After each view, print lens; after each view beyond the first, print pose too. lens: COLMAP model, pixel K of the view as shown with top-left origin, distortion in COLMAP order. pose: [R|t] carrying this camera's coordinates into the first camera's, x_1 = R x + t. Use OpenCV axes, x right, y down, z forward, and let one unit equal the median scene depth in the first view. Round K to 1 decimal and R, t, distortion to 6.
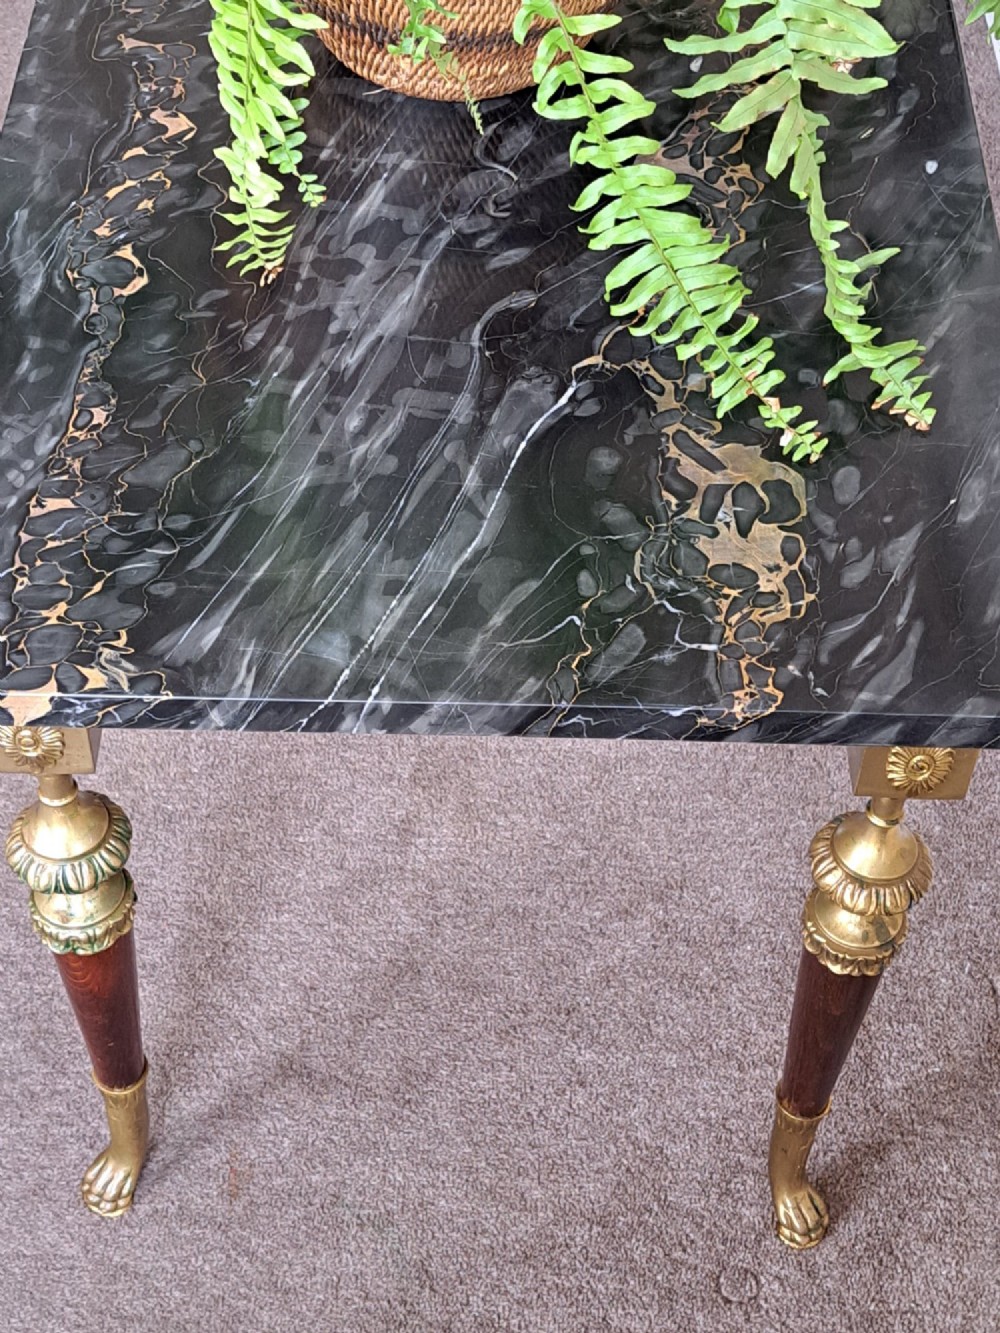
lens RADIAL K [[2137.8, 0, 521.5], [0, 2137.8, 673.6], [0, 0, 1]] dist [0.375914, -1.934846]
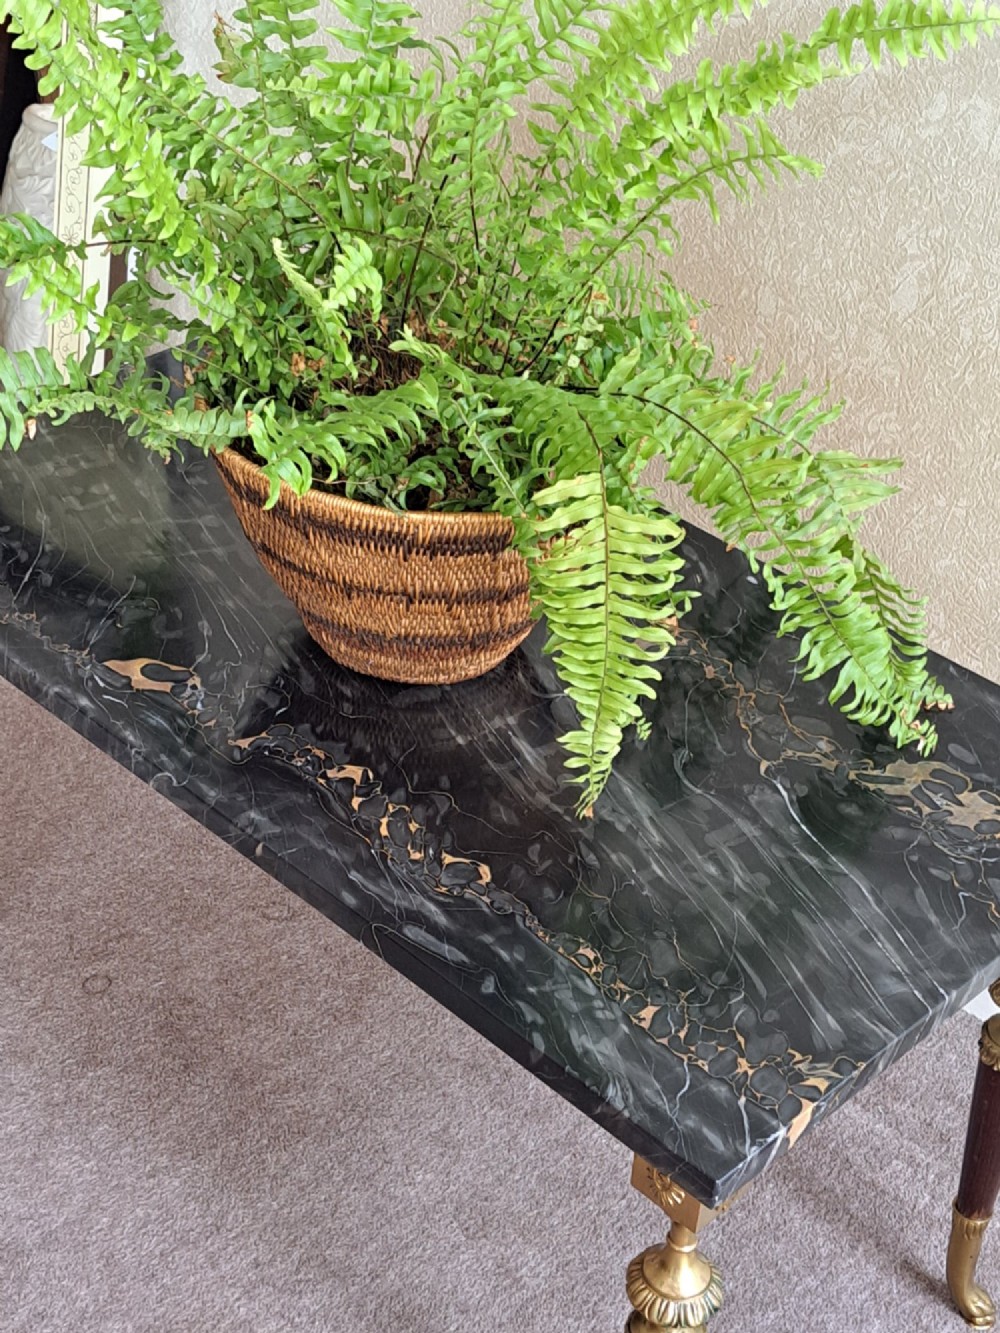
lens RADIAL K [[2144.5, 0, 493.6], [0, 2144.5, 683.7], [0, 0, 1]] dist [0.356521, -1.718246]
pose [[0.688362, -0.394021, 0.609020, -0.996572], [0.516764, 0.855583, -0.030546, -0.256640], [-0.509031, 0.335746, 0.792567, -0.053090]]
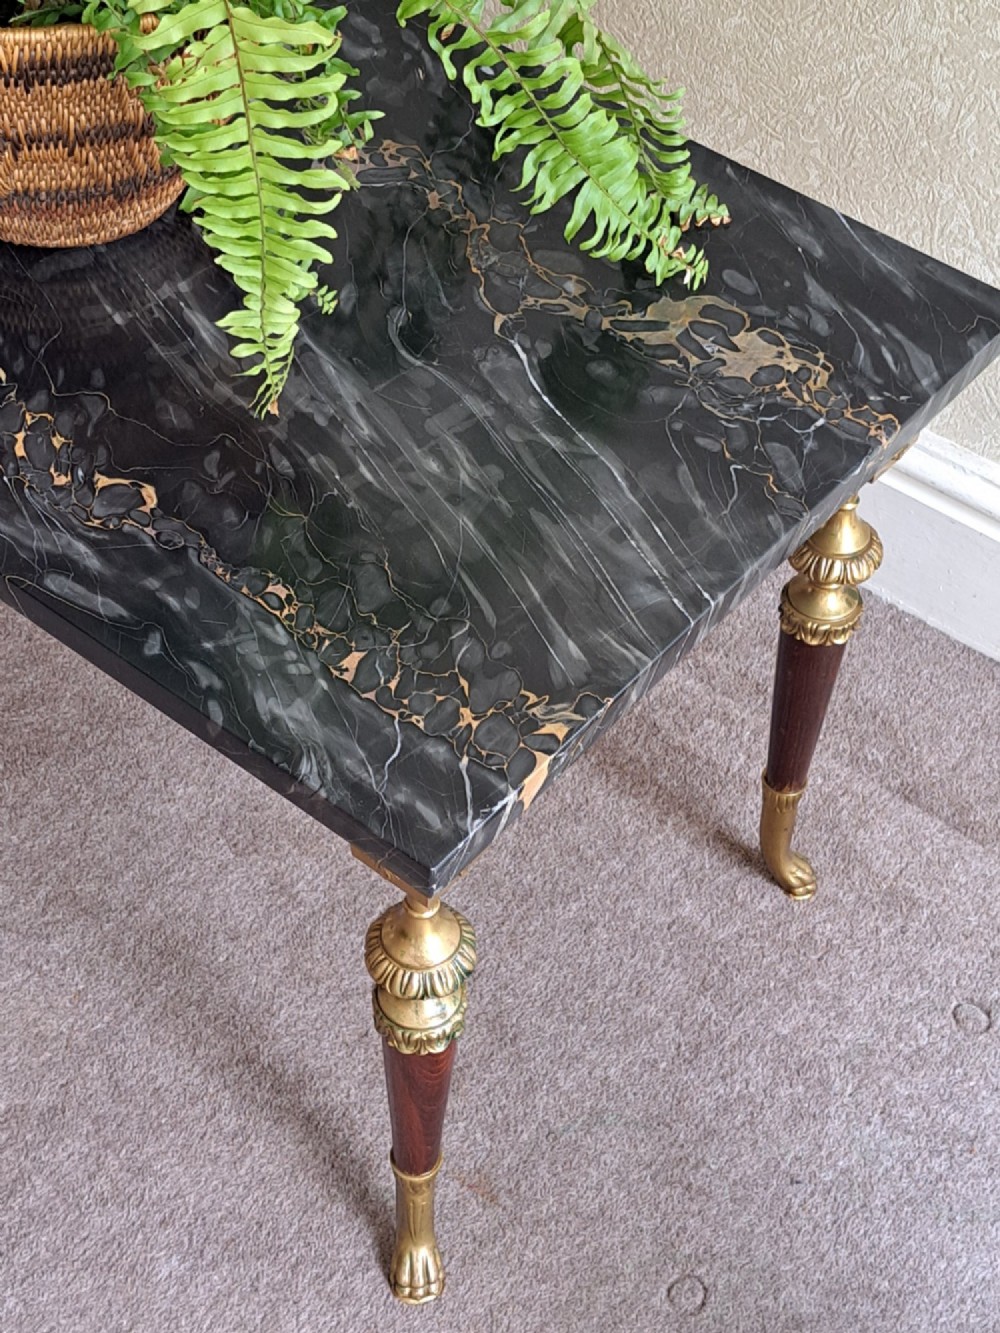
lens RADIAL K [[2144.5, 0, 493.6], [0, 2144.5, 683.7], [0, 0, 1]] dist [0.356521, -1.718246]
pose [[0.619402, -0.590073, 0.517837, -0.729000], [0.582279, 0.787720, 0.201119, -0.242556], [-0.526585, 0.176952, 0.831502, 0.081979]]
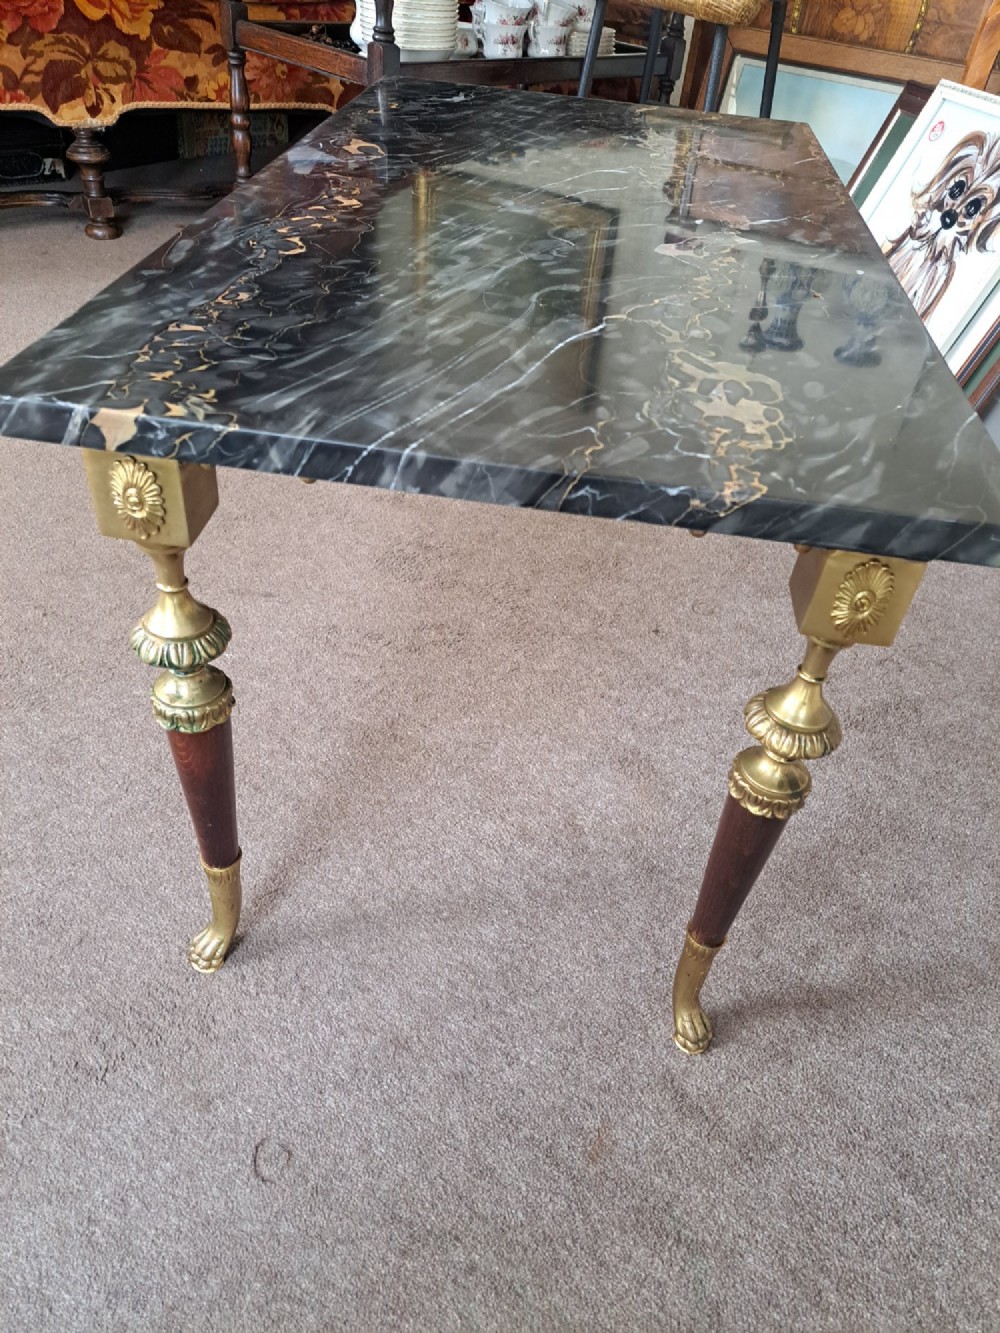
lens RADIAL K [[947.9, 0, 520.7], [0, 947.9, 694.9], [0, 0, 1]] dist [0.075702, -0.088662]
pose [[0.993086, 0.113629, -0.029462, 0.017888], [-0.116866, 0.980640, -0.157123, 0.198249], [0.011038, 0.159479, 0.987140, 0.482984]]
